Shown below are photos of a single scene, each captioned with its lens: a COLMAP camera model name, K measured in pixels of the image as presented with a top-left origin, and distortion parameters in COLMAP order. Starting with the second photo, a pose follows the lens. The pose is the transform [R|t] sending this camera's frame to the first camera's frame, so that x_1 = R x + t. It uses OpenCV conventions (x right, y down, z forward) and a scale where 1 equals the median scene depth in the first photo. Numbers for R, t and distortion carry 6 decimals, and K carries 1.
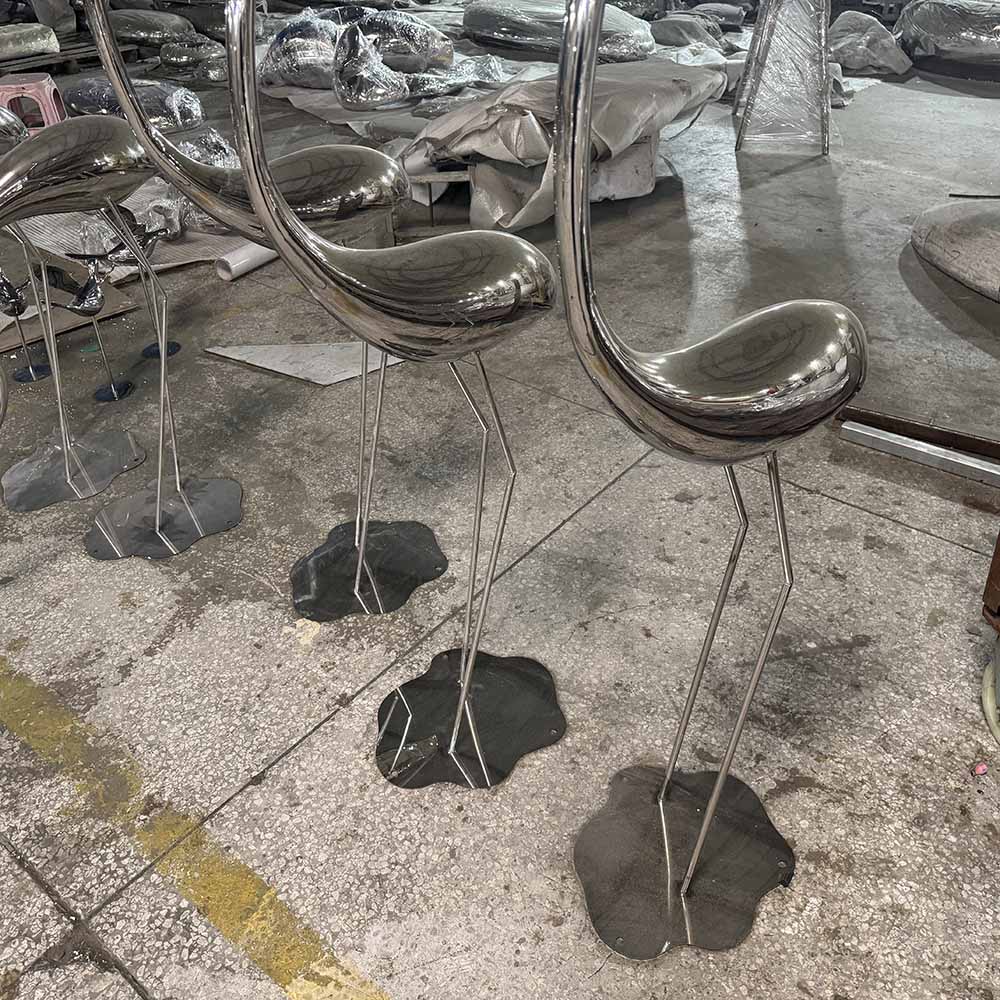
lens RADIAL K [[999.4, 0, 522.9], [0, 999.4, 514.1], [0, 0, 1]] dist [0.016989, -0.042394]
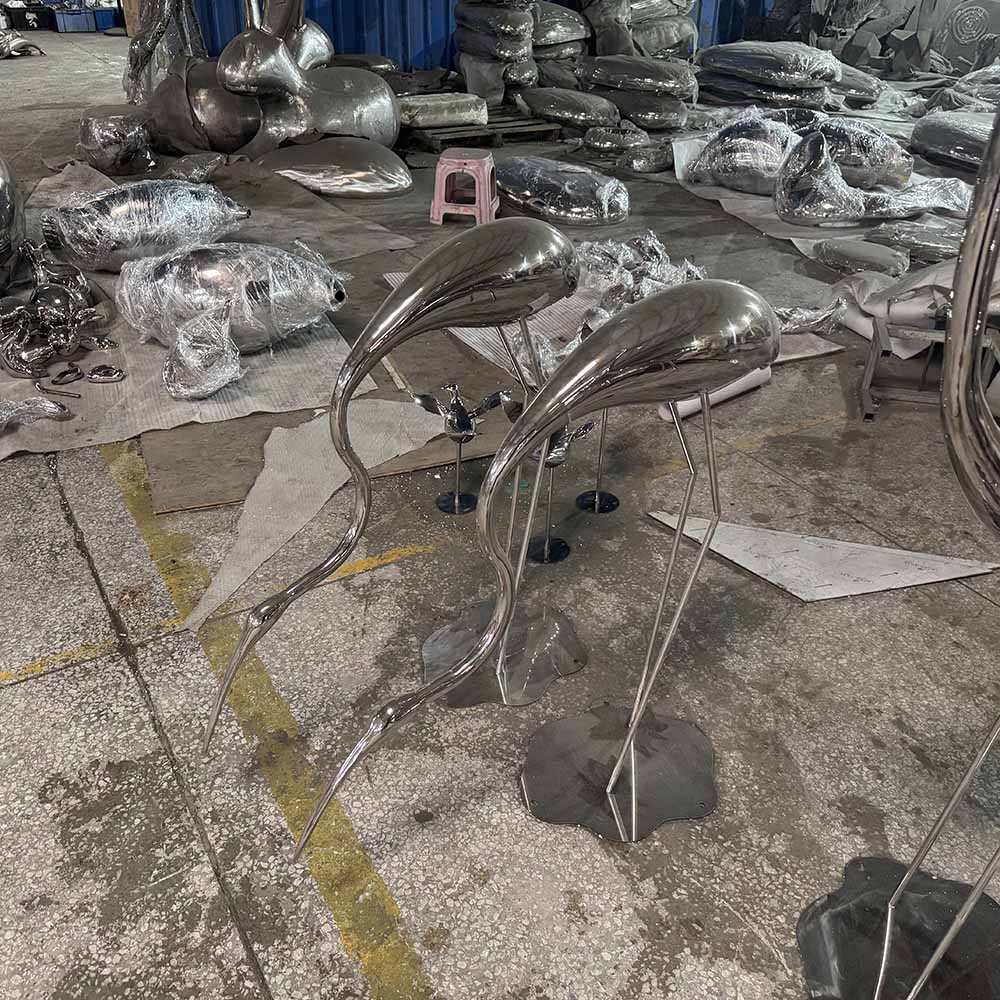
lens RADIAL K [[1041.1, 0, 464.7], [0, 1041.1, 516.1], [0, 0, 1]] dist [0.125345, -0.297452]
pose [[0.920628, 0.216007, -0.325247, -0.149178], [-0.243797, 0.968700, -0.046734, -0.071344], [0.304972, 0.122319, 0.944473, 0.113889]]
